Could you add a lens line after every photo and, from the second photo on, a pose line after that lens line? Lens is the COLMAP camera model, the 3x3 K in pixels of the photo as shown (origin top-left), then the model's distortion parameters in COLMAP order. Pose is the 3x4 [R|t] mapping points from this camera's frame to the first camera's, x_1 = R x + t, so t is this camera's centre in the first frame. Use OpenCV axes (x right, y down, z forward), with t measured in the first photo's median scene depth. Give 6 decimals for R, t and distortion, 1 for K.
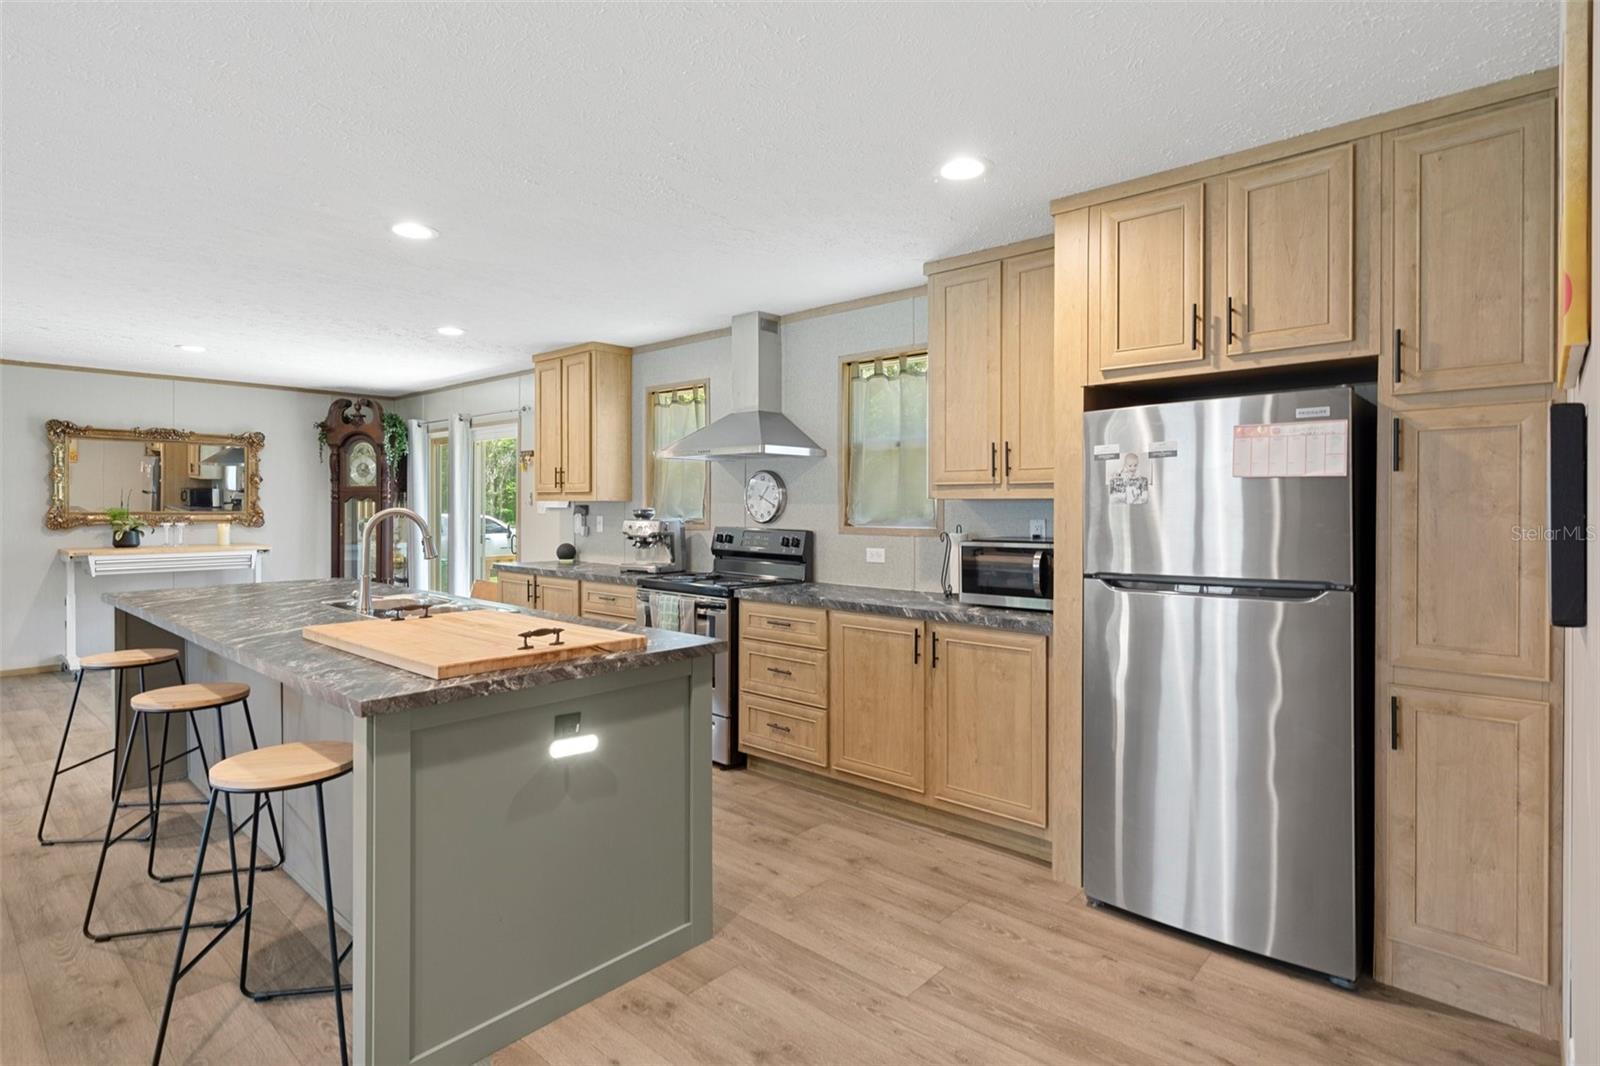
lens RADIAL K [[815.5, 0, 795.3], [0, 815.5, 505.8], [0, 0, 1]] dist [0.002261, 0.000686]
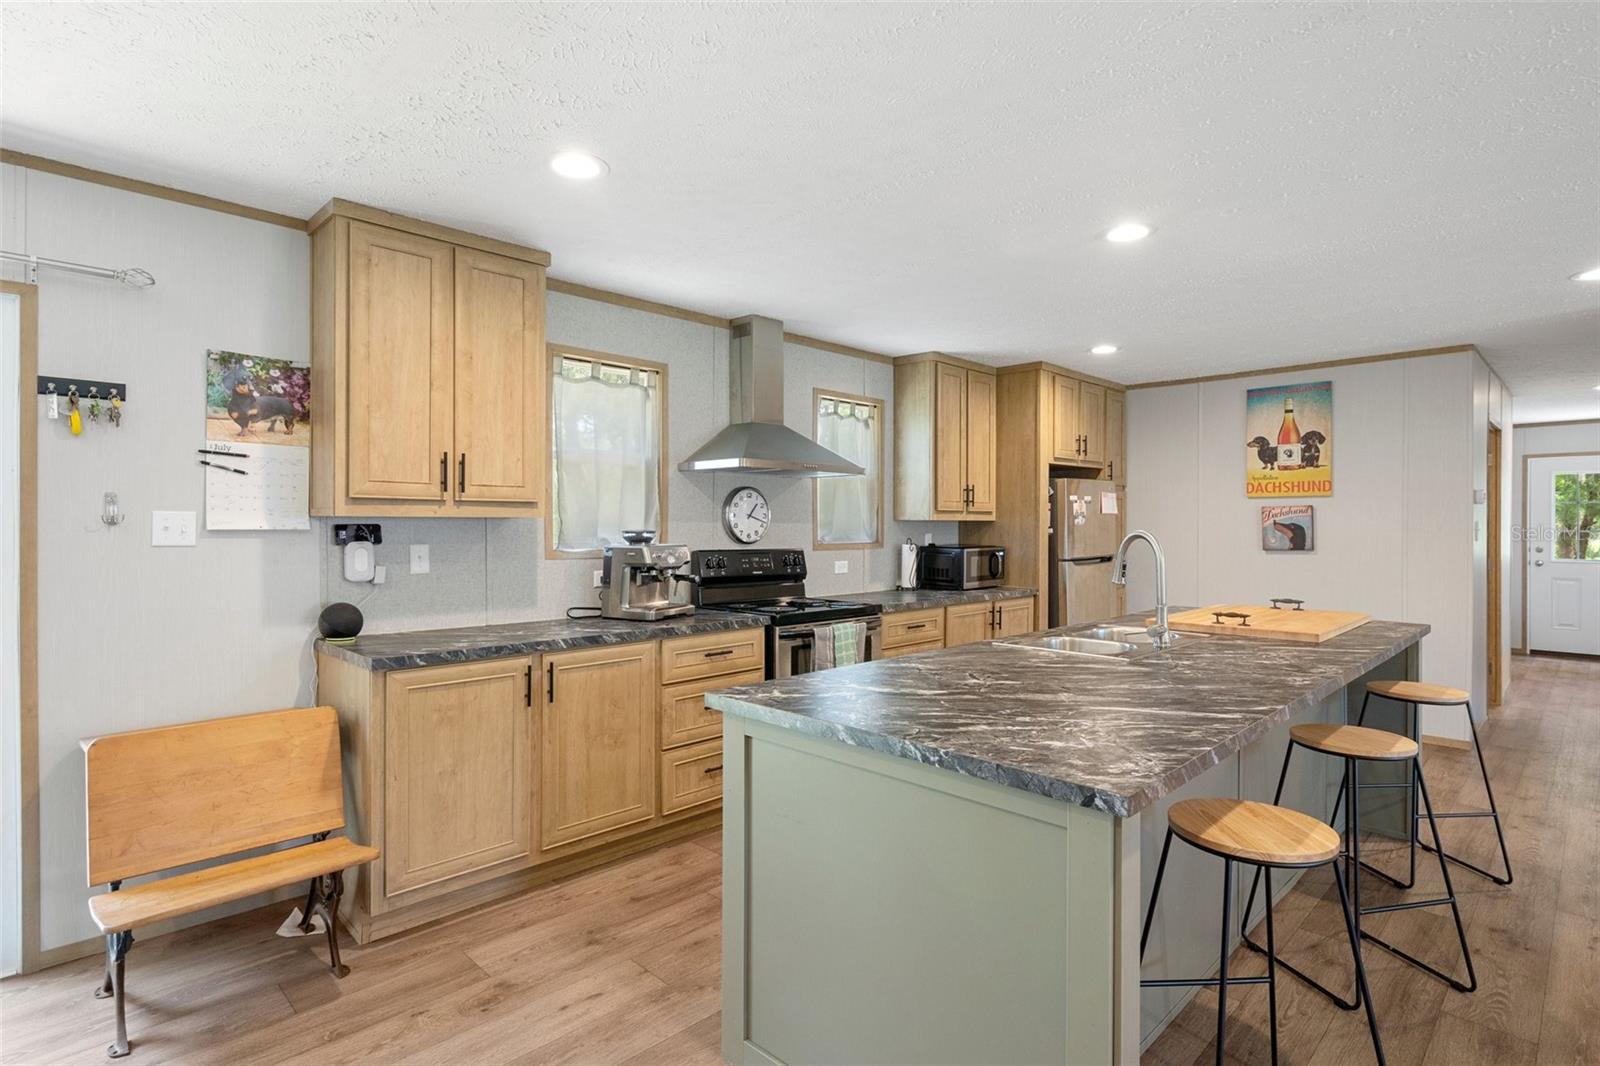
lens RADIAL K [[809.3, 0, 796.2], [0, 809.3, 525.9], [0, 0, 1]] dist [0.001839, 0.001630]
pose [[0.051878, -0.005409, 0.998639, -0.924331], [-0.002123, 0.999982, 0.005526, -0.004365], [-0.998651, -0.002407, 0.051865, 0.871225]]
